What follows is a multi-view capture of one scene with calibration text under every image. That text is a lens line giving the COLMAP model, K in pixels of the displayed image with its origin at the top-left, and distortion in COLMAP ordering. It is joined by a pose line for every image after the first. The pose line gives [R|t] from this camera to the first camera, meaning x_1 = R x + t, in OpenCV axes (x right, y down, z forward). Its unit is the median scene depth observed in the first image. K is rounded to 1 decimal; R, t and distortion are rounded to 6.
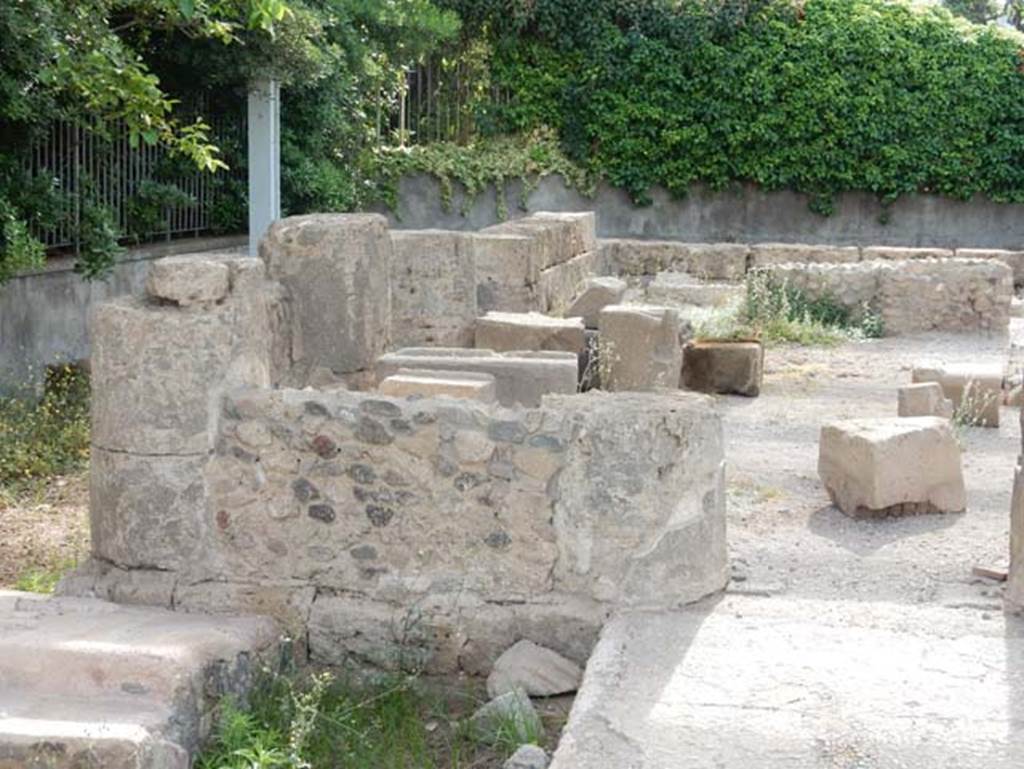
lens RADIAL K [[1758.8, 0, 506.6], [0, 1758.8, 384.7], [0, 0, 1]] dist [-0.001453, 0.000000]
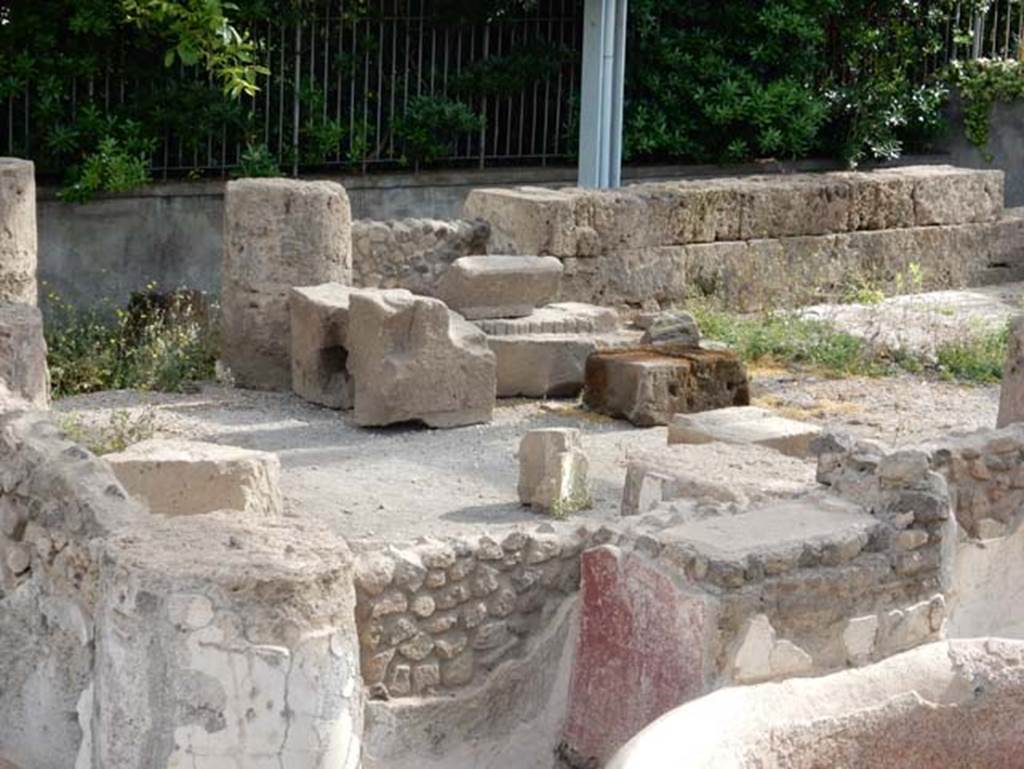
lens RADIAL K [[2433.9, 0, 458.4], [0, 2433.9, 372.8], [0, 0, 1]] dist [0.011563, 0.000000]
pose [[0.752468, 0.128949, -0.645883, 0.450944], [-0.114517, 0.991325, 0.064501, -0.045350], [0.648597, 0.025430, 0.760707, 0.073931]]
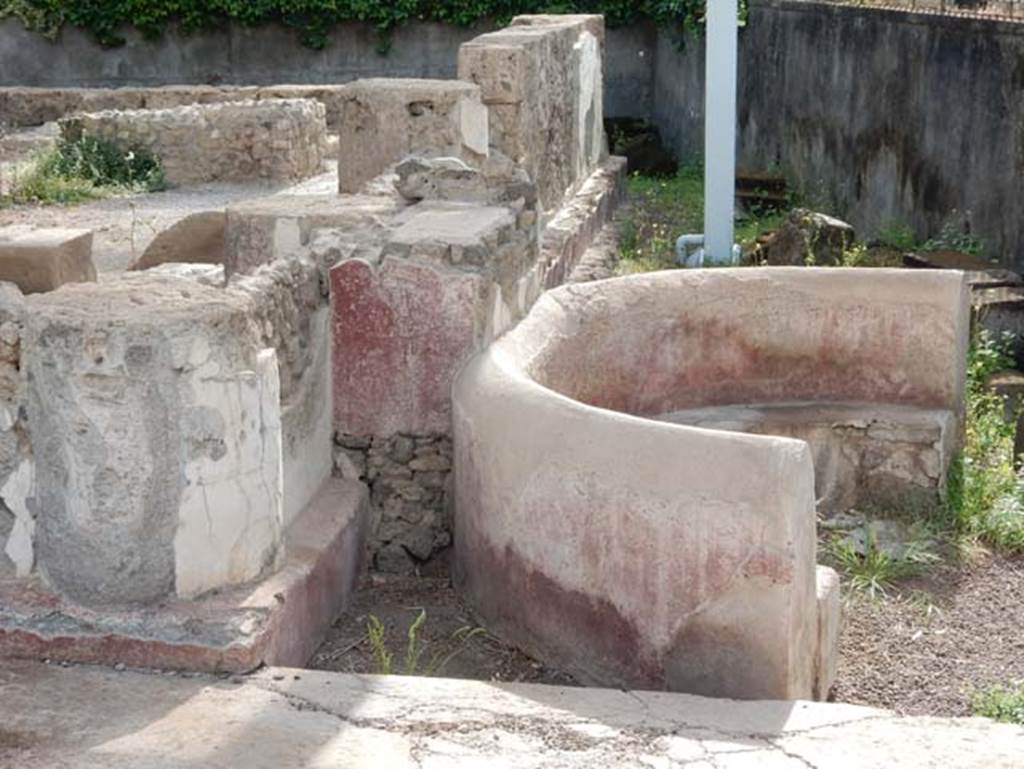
lens RADIAL K [[1758.8, 0, 492.8], [0, 1758.8, 376.8], [0, 0, 1]] dist [-0.001453, 0.000000]
pose [[0.998764, -0.043707, 0.023682, 0.254675], [0.041298, 0.994706, 0.094097, -0.006810], [-0.027670, -0.093003, 0.995281, 0.048710]]
